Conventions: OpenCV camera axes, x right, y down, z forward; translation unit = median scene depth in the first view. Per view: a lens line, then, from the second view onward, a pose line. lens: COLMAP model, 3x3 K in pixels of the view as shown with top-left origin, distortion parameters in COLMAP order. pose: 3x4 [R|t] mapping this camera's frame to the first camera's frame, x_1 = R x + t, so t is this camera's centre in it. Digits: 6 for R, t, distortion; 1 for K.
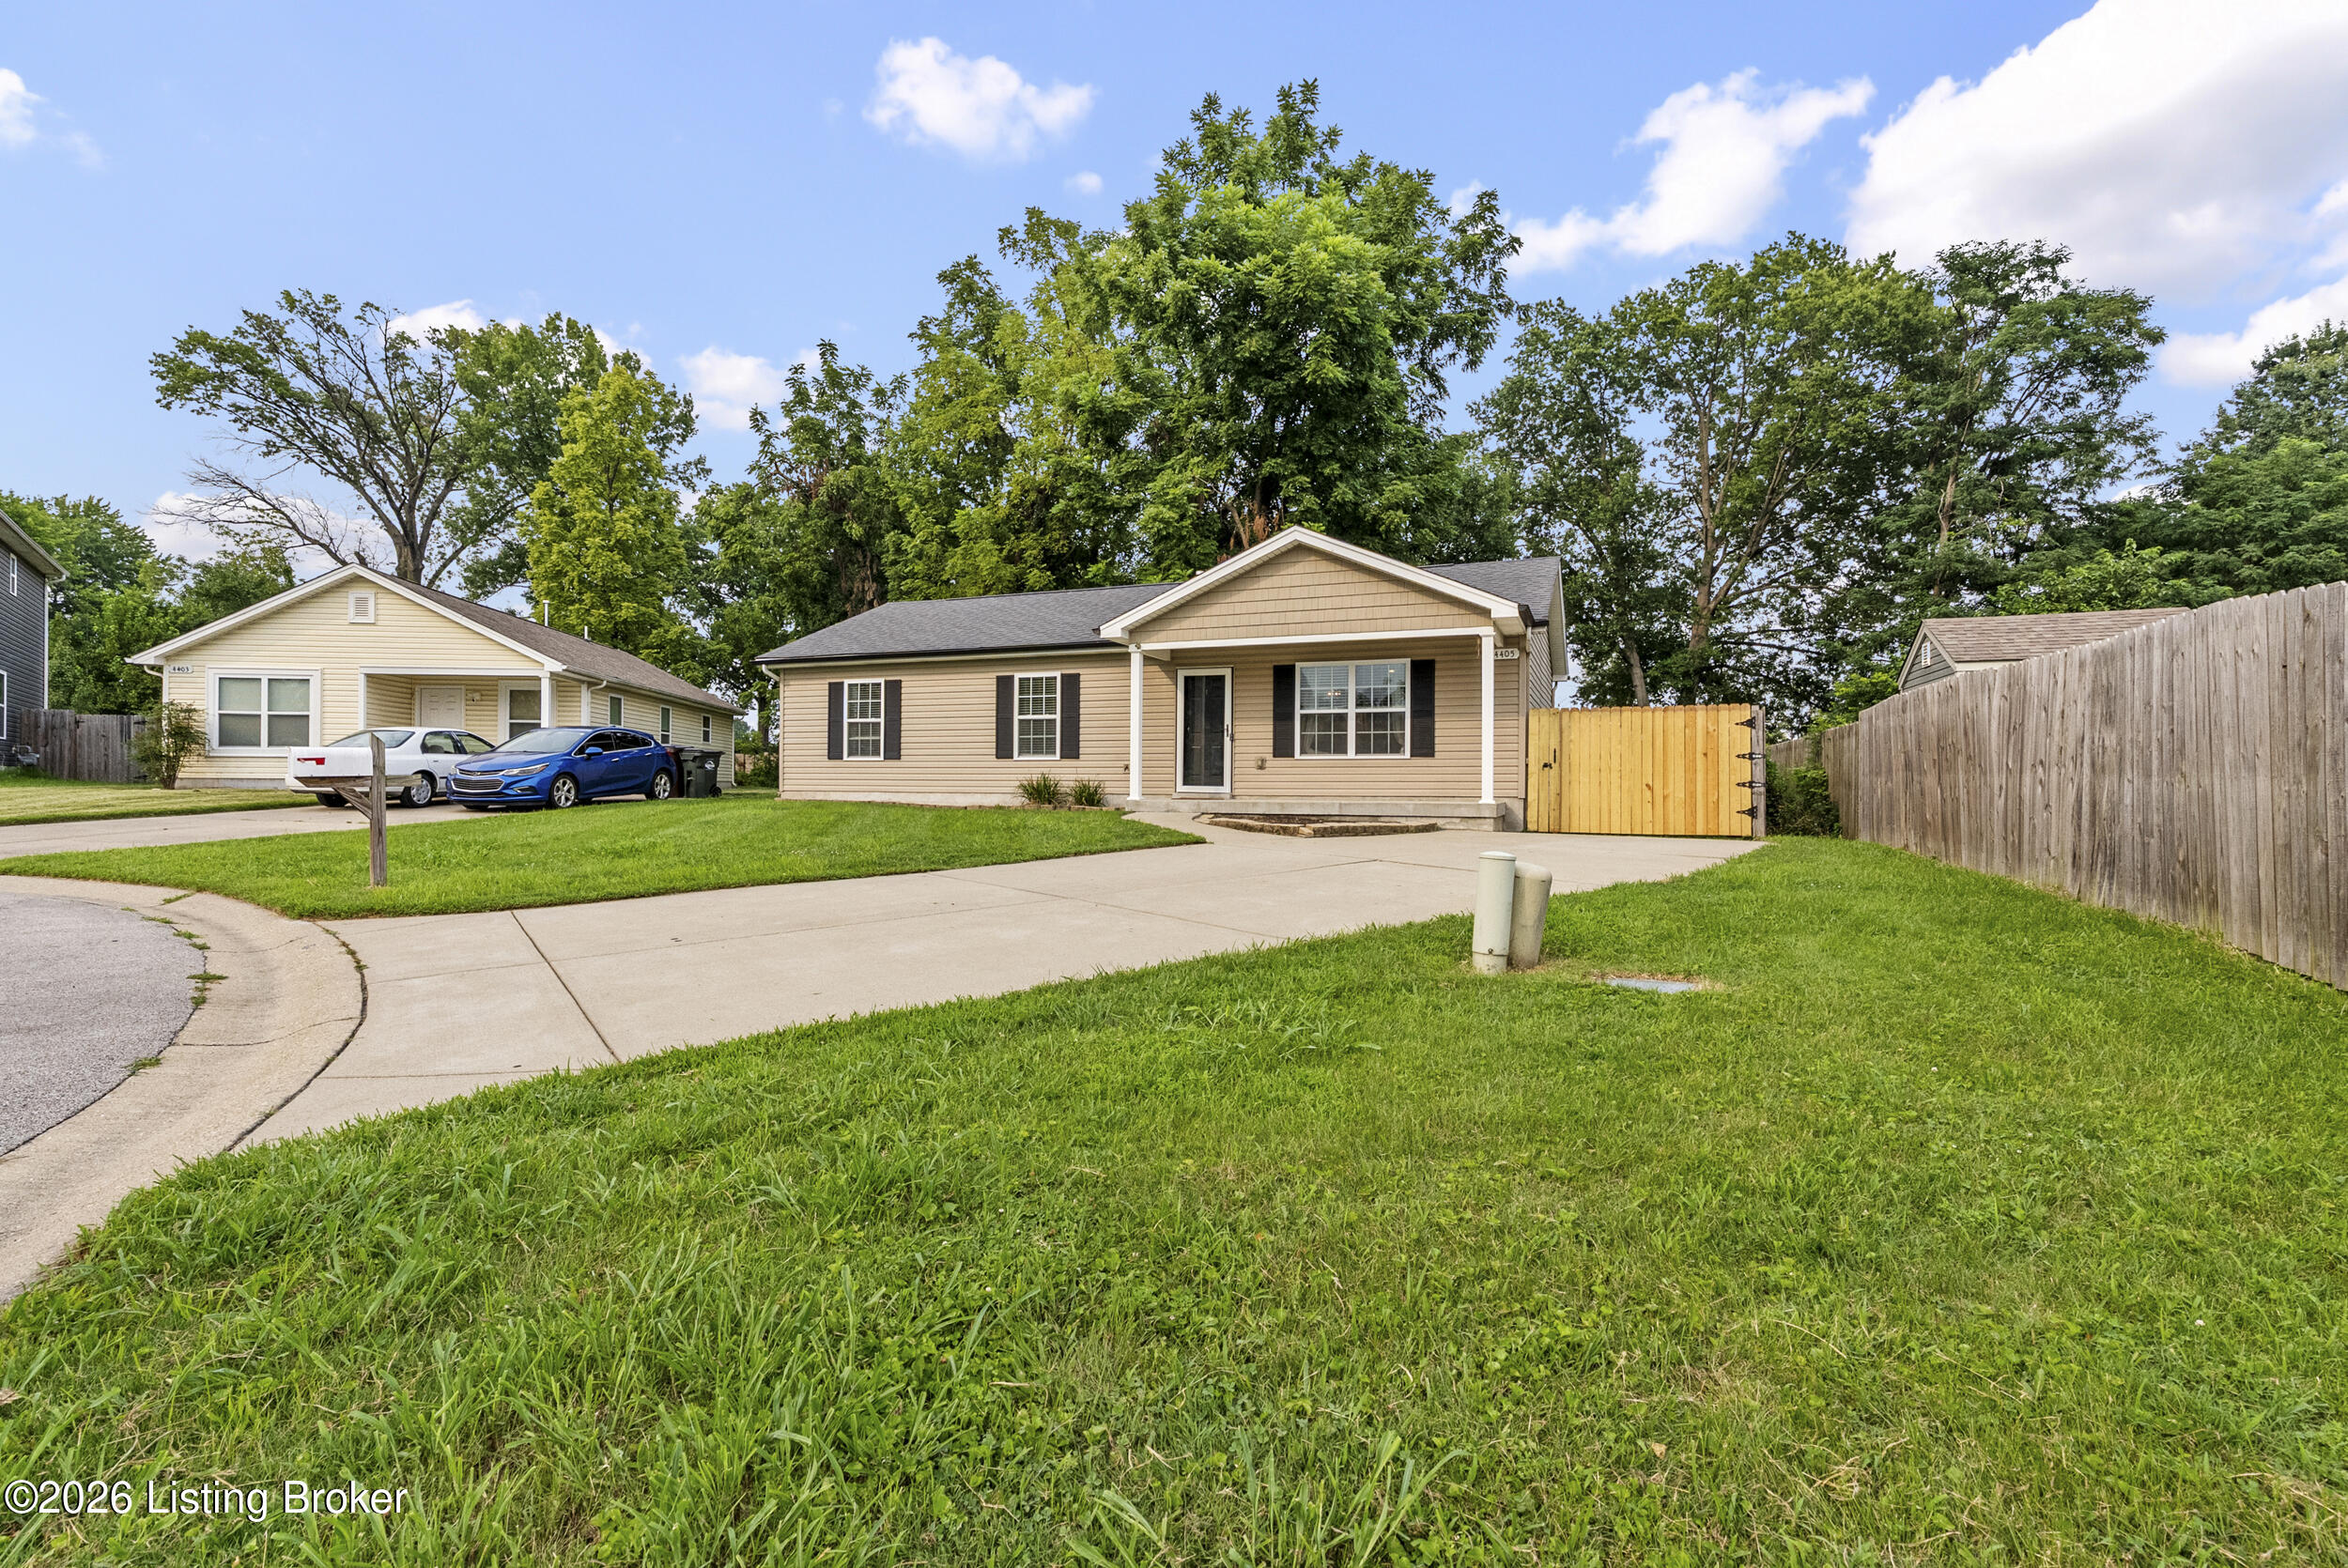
lens RADIAL K [[1084.4, 0, 1175.9], [0, 1084.4, 777.9], [0, 0, 1]] dist [0.000216, -0.000109]
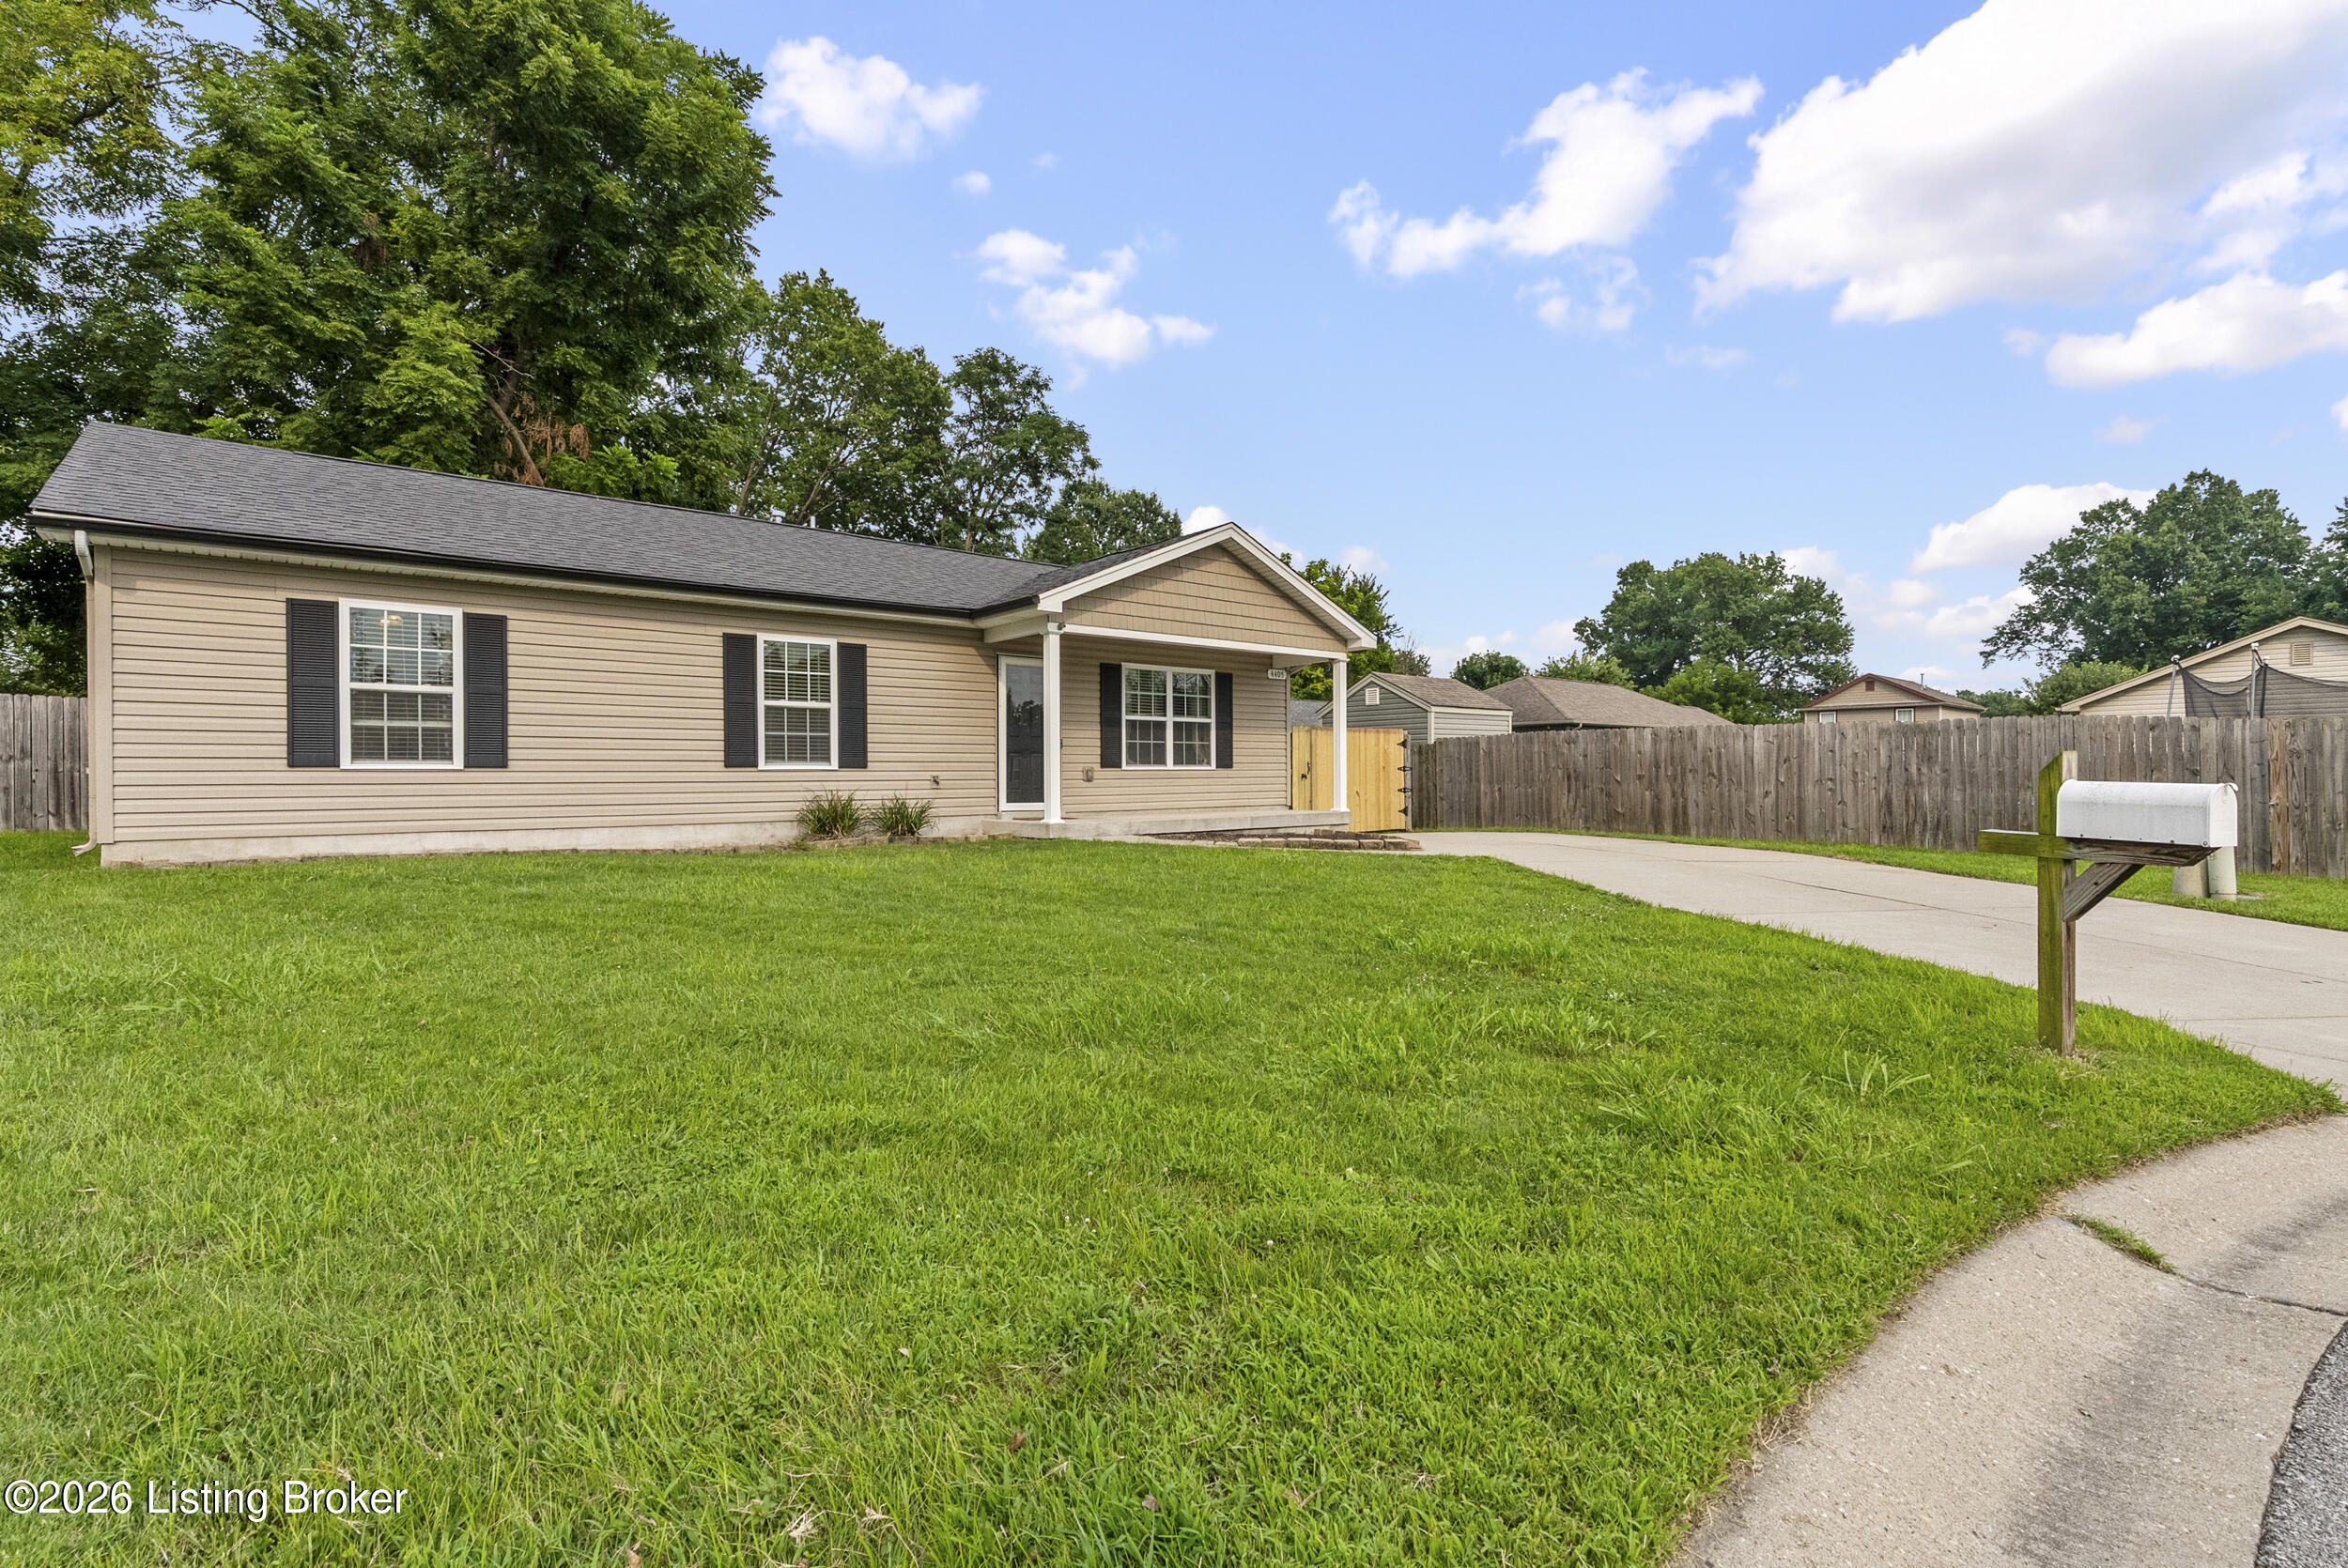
lens RADIAL K [[1084.4, 0, 1182.9], [0, 1084.4, 782.5], [0, 0, 1]] dist [0.000216, -0.000109]
pose [[0.458829, -0.011679, 0.888448, -0.378140], [0.004708, 0.999932, 0.010714, -0.009167], [-0.888512, -0.000733, 0.458853, 0.308832]]
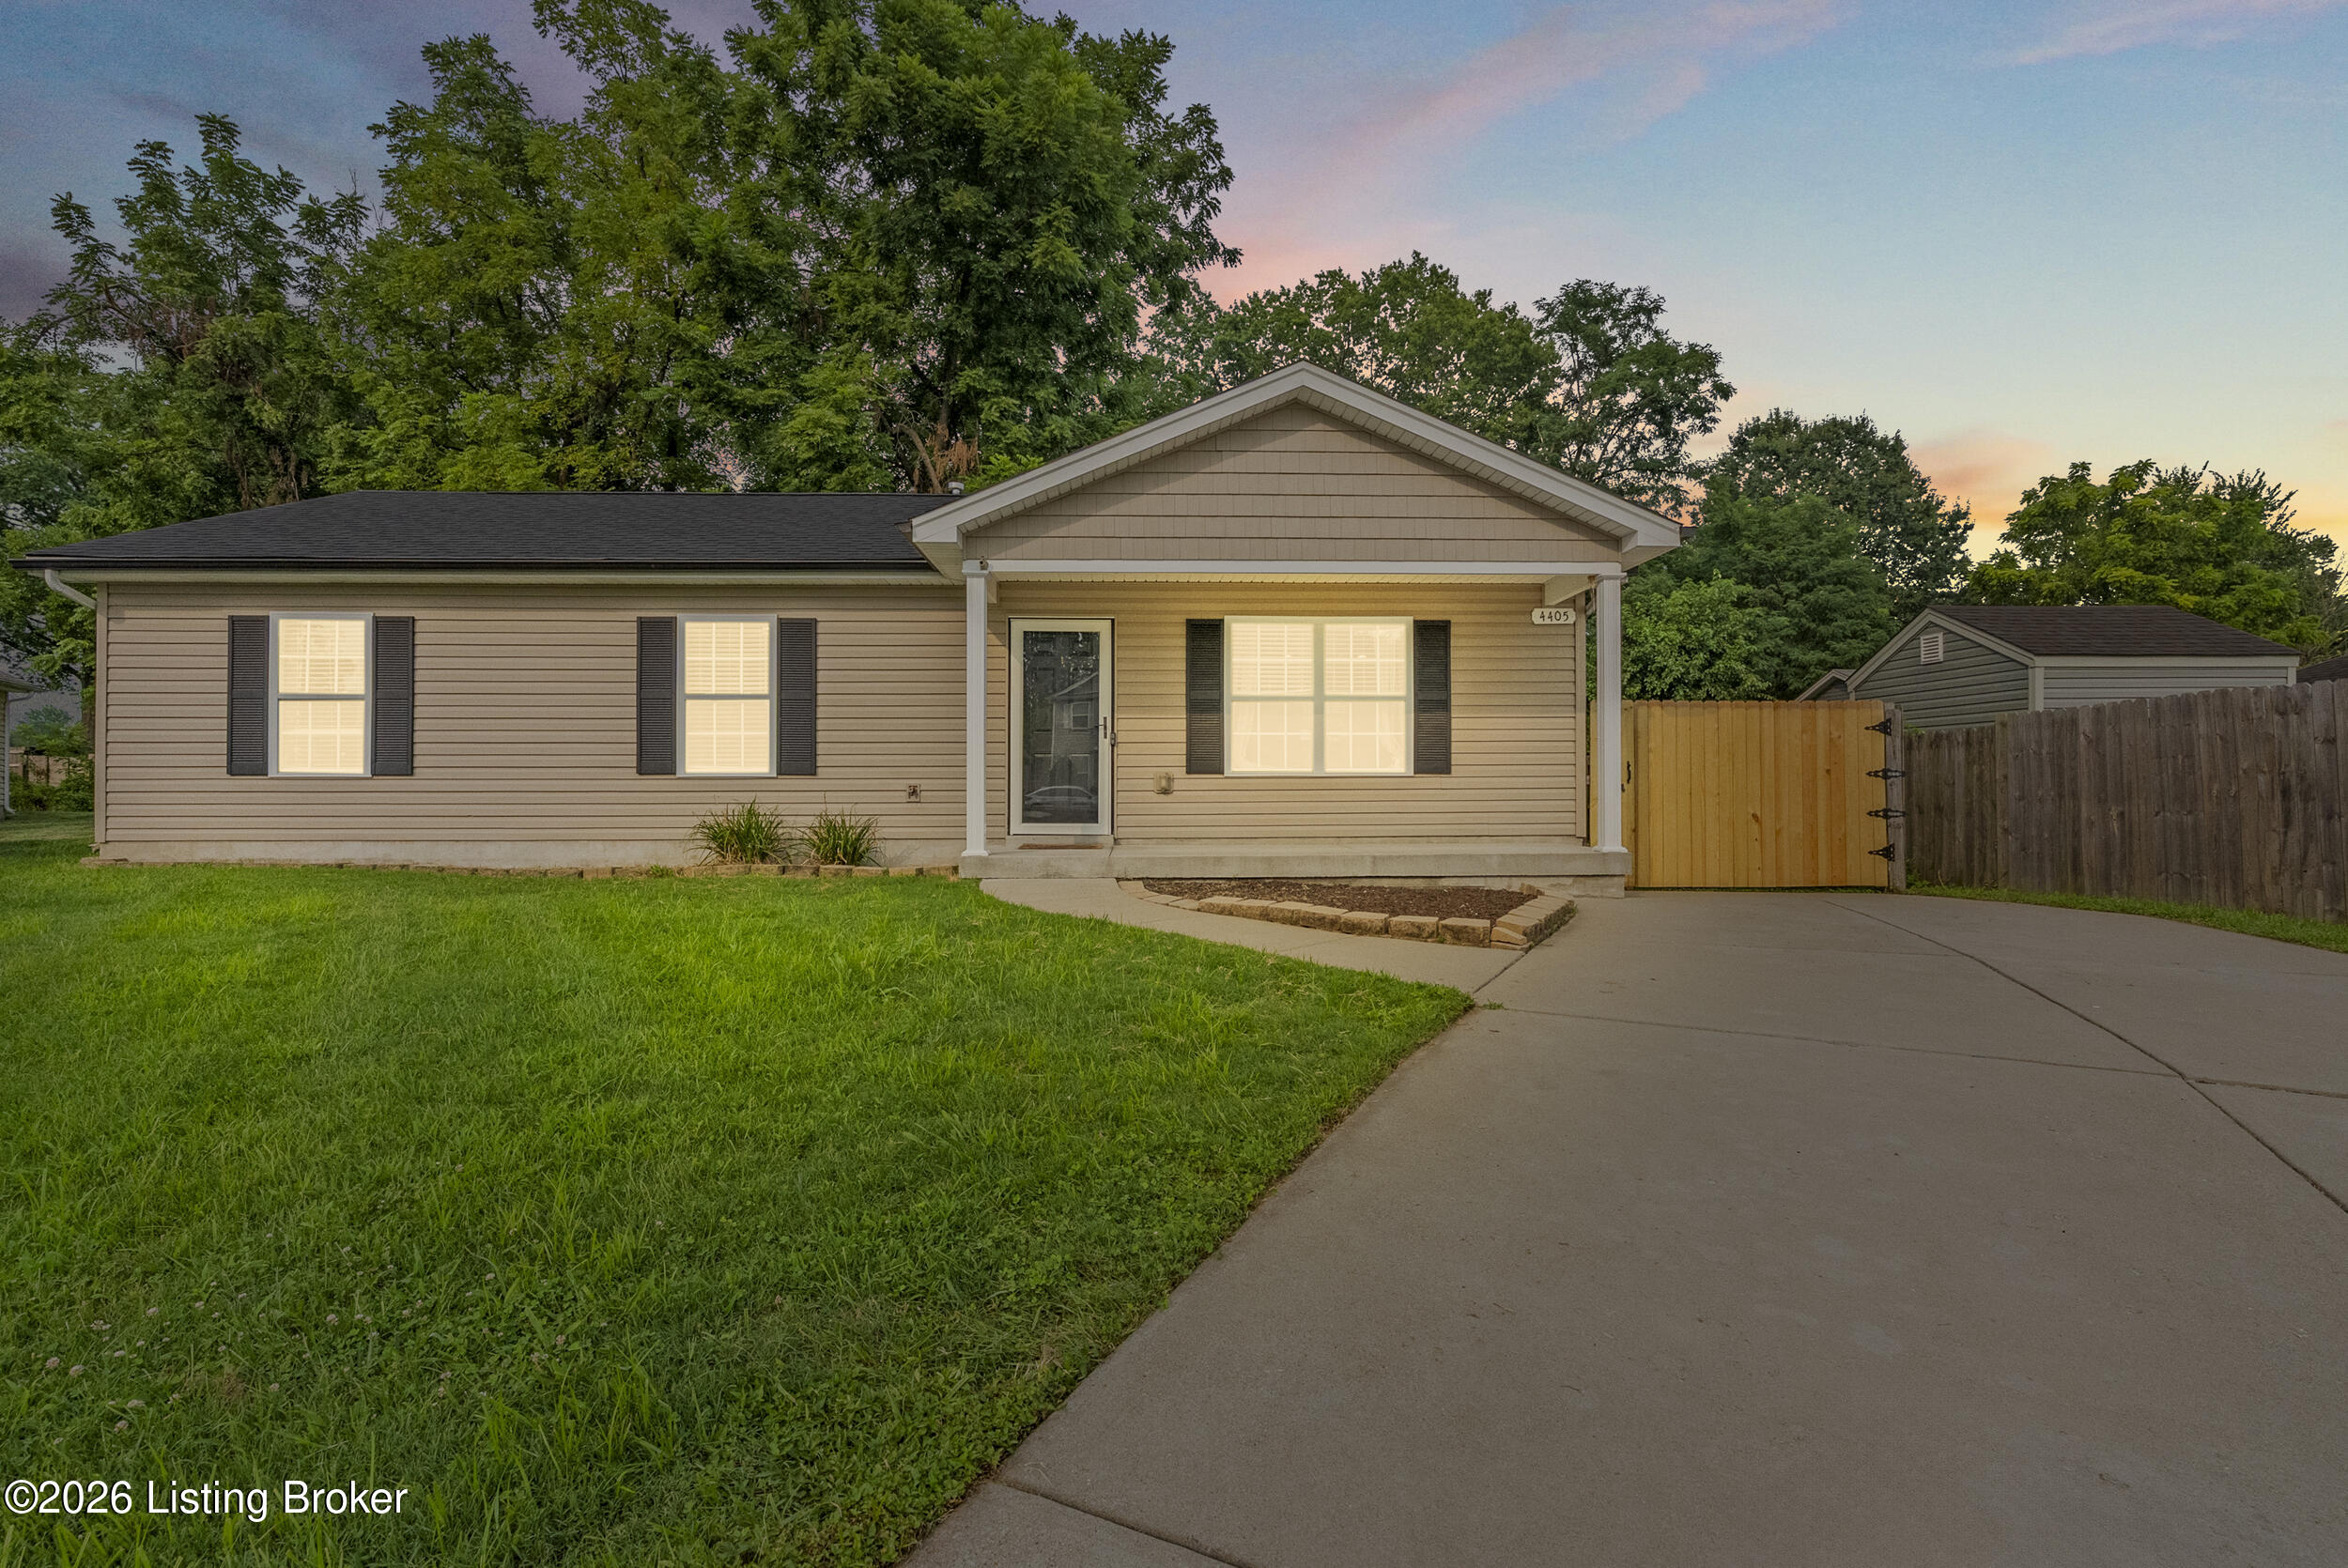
lens RADIAL K [[1084.4, 0, 1174.9], [0, 1084.4, 774.8], [0, 0, 1]] dist [0.000216, -0.000109]
pose [[0.913621, -0.001826, 0.406564, -0.090341], [0.004698, 0.999971, -0.006066, -0.008429], [-0.406541, 0.007452, 0.913602, 0.263806]]
